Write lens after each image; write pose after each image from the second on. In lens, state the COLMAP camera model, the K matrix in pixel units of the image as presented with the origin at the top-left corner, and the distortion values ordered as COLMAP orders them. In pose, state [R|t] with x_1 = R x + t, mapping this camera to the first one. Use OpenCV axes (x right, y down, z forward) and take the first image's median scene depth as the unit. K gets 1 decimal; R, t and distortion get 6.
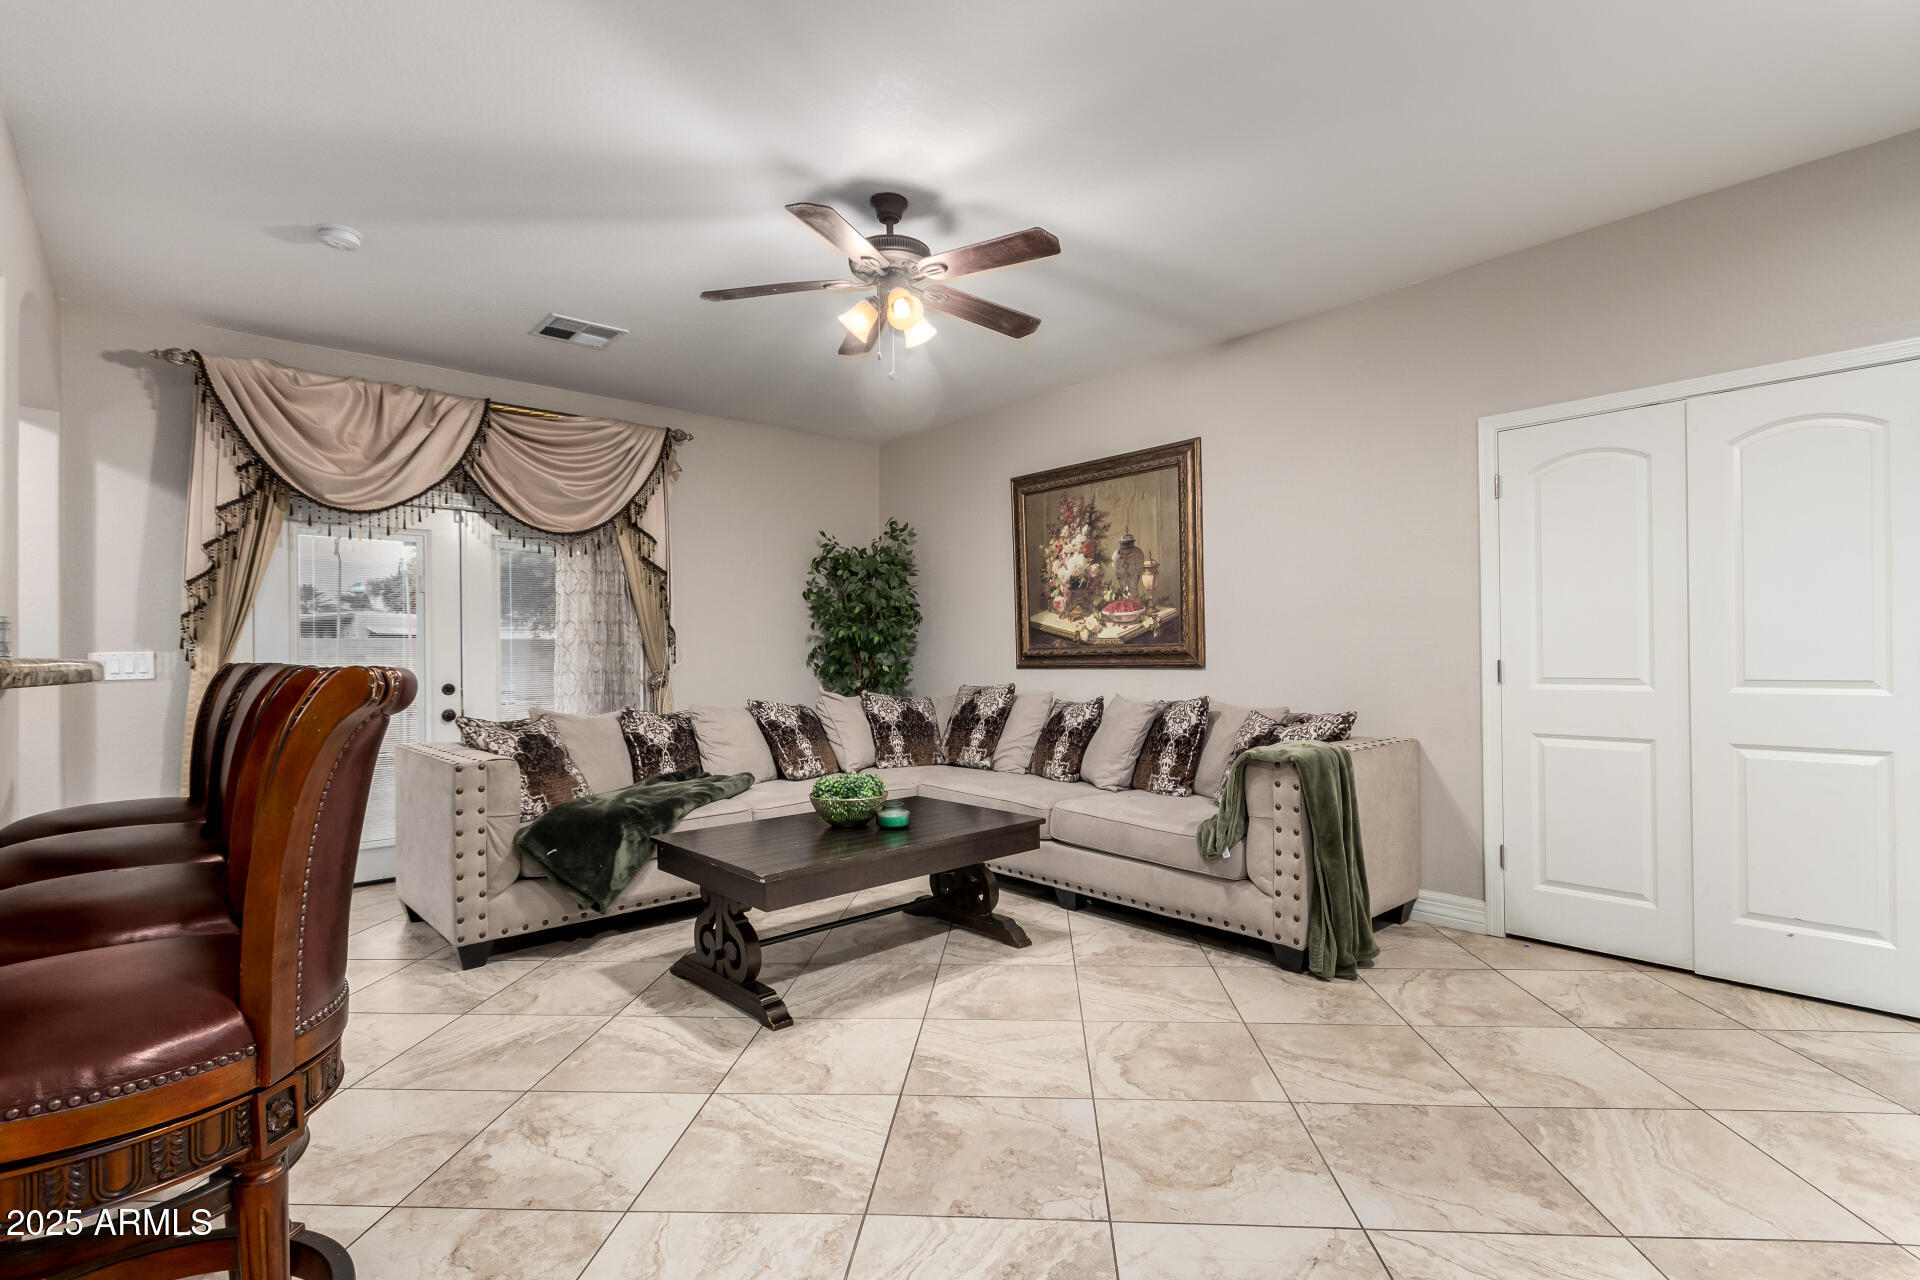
lens RADIAL K [[902.1, 0, 960.0], [0, 902.1, 640.0], [0, 0, 1]] dist [0.001340, 0.000600]
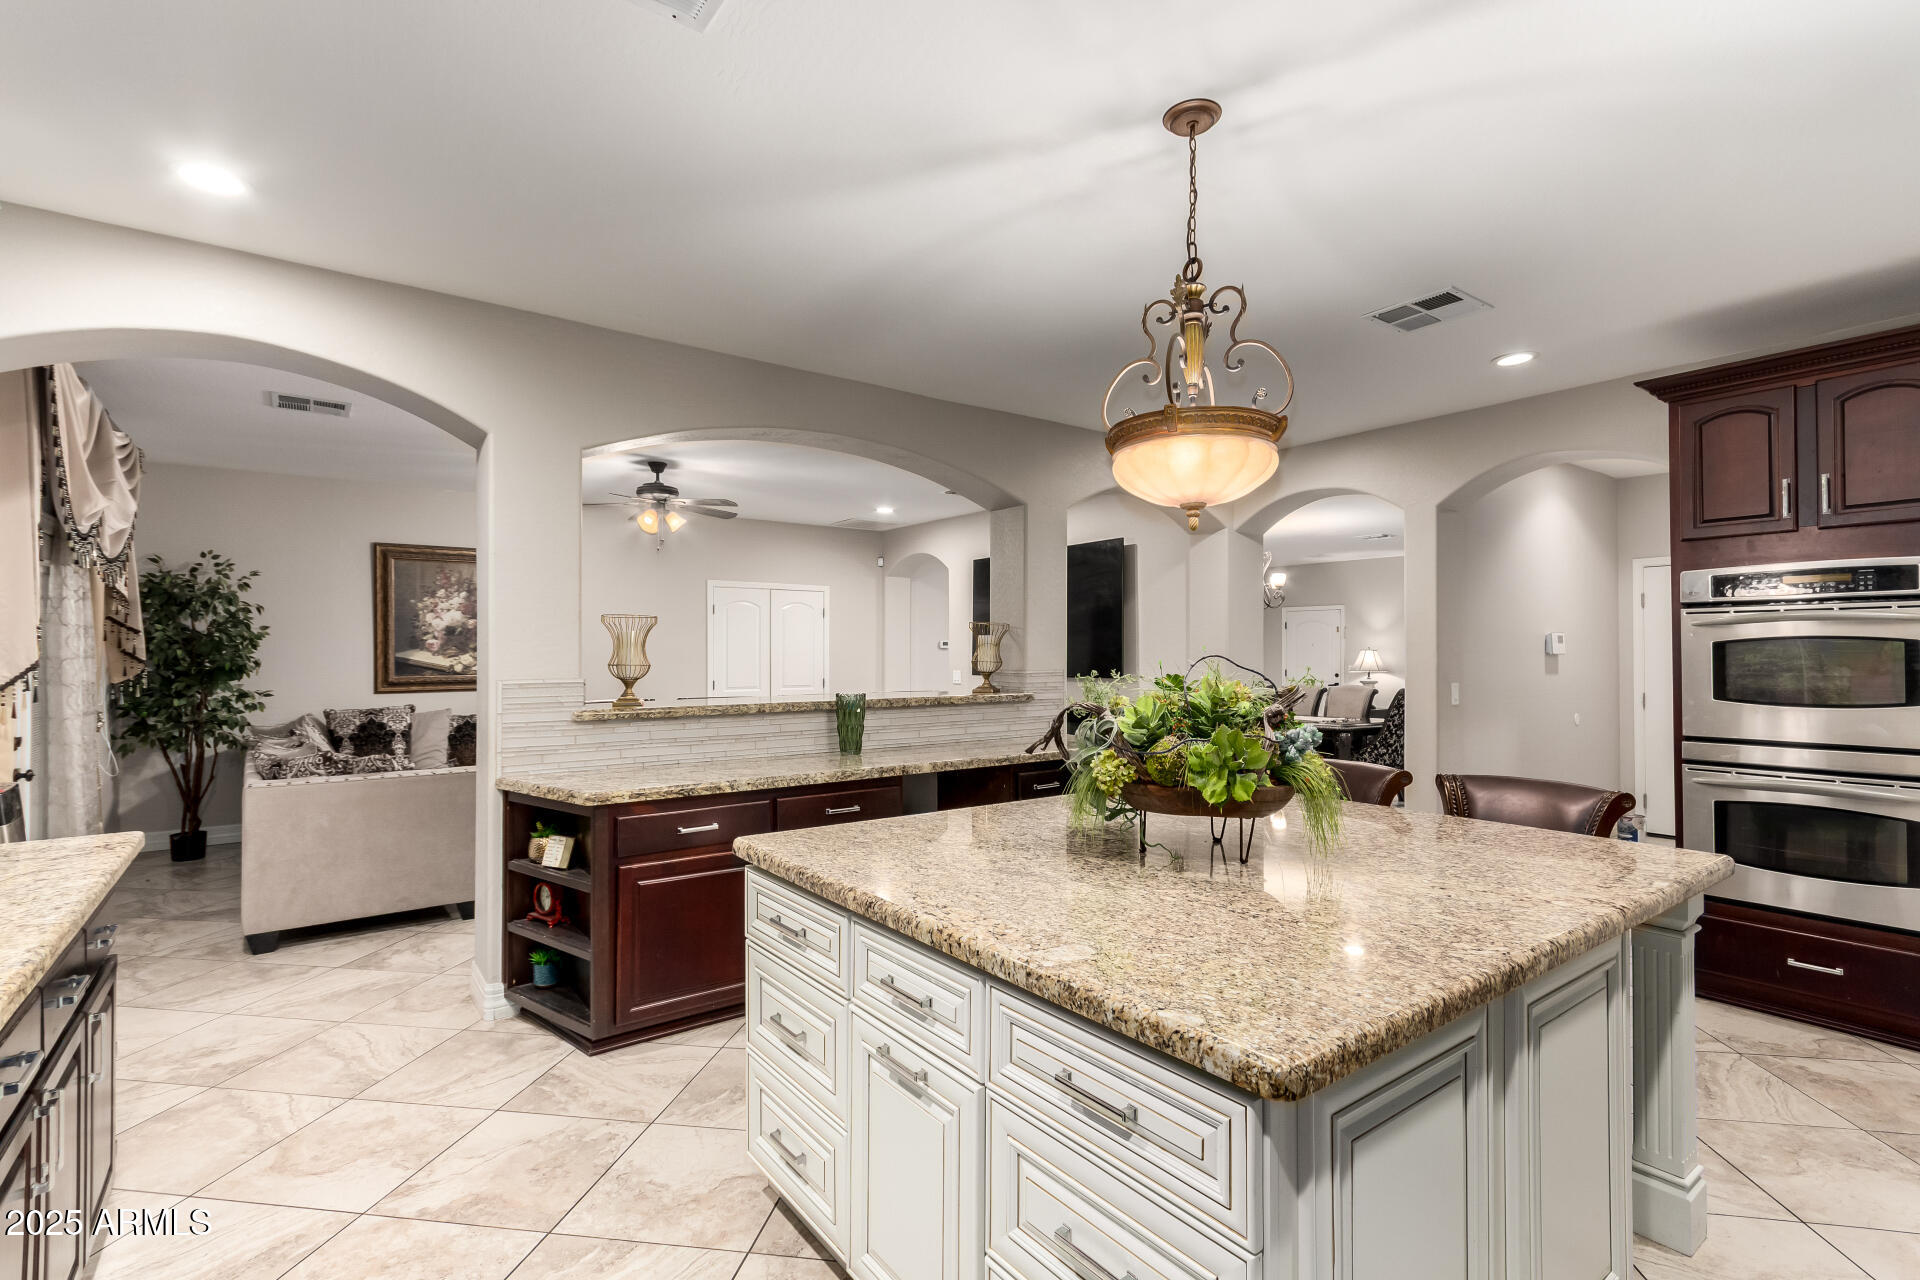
lens RADIAL K [[902.8, 0, 954.4], [0, 902.8, 639.9], [0, 0, 1]] dist [0.010236, 0.000246]
pose [[0.081266, 0.023030, 0.996426, -1.315757], [-0.015991, 0.999634, -0.021800, -0.033281], [-0.996564, -0.014162, 0.081604, 0.104660]]
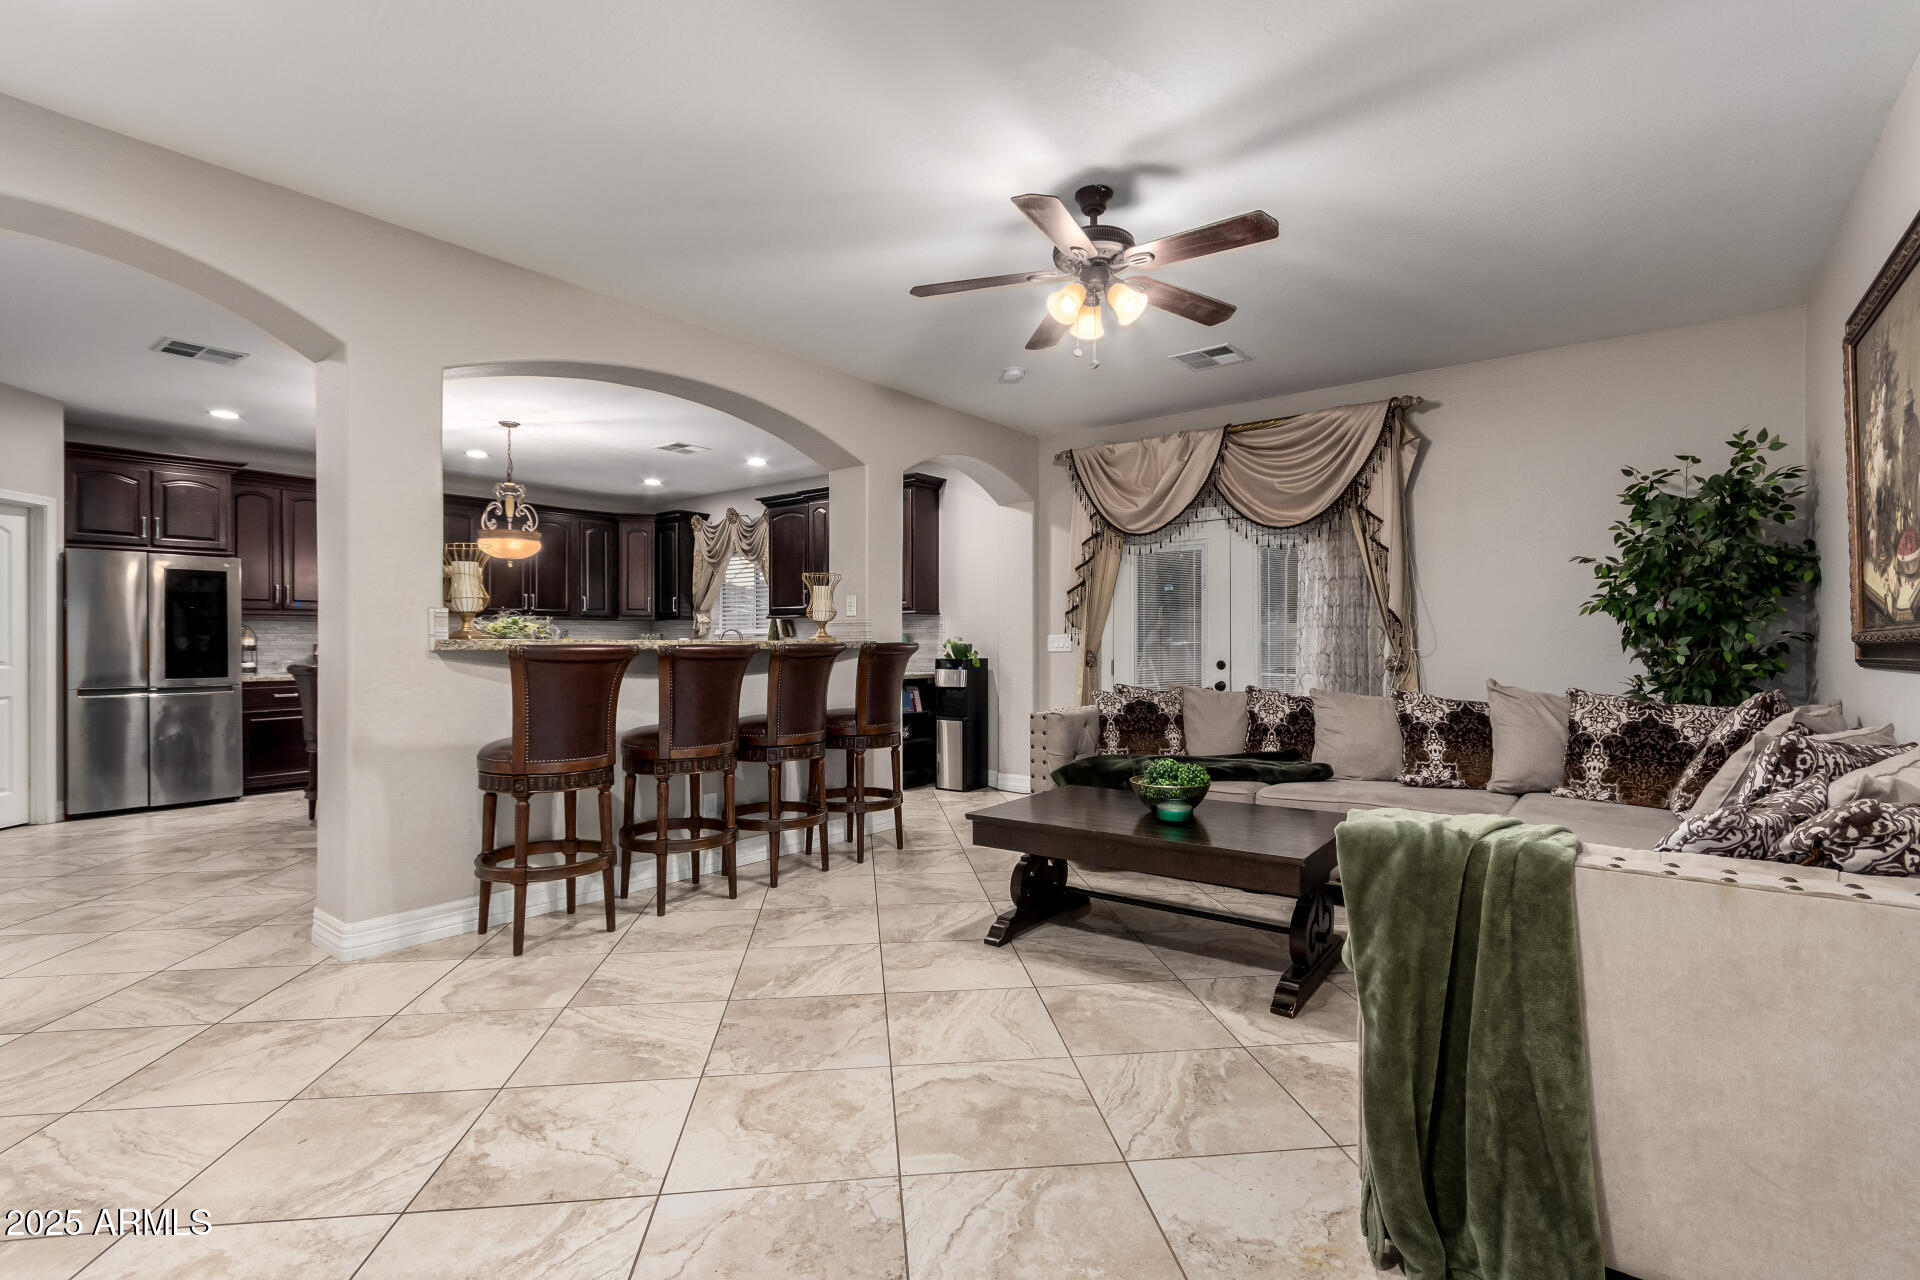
lens RADIAL K [[872.6, 0, 960.0], [0, 872.6, 640.0], [0, 0, 1]] dist [0.000087, 0.000110]
pose [[0.186043, 0.008137, -0.982508, 0.551737], [0.018520, 0.999759, 0.011786, -0.000684], [0.982367, -0.020389, 0.185847, 0.426776]]
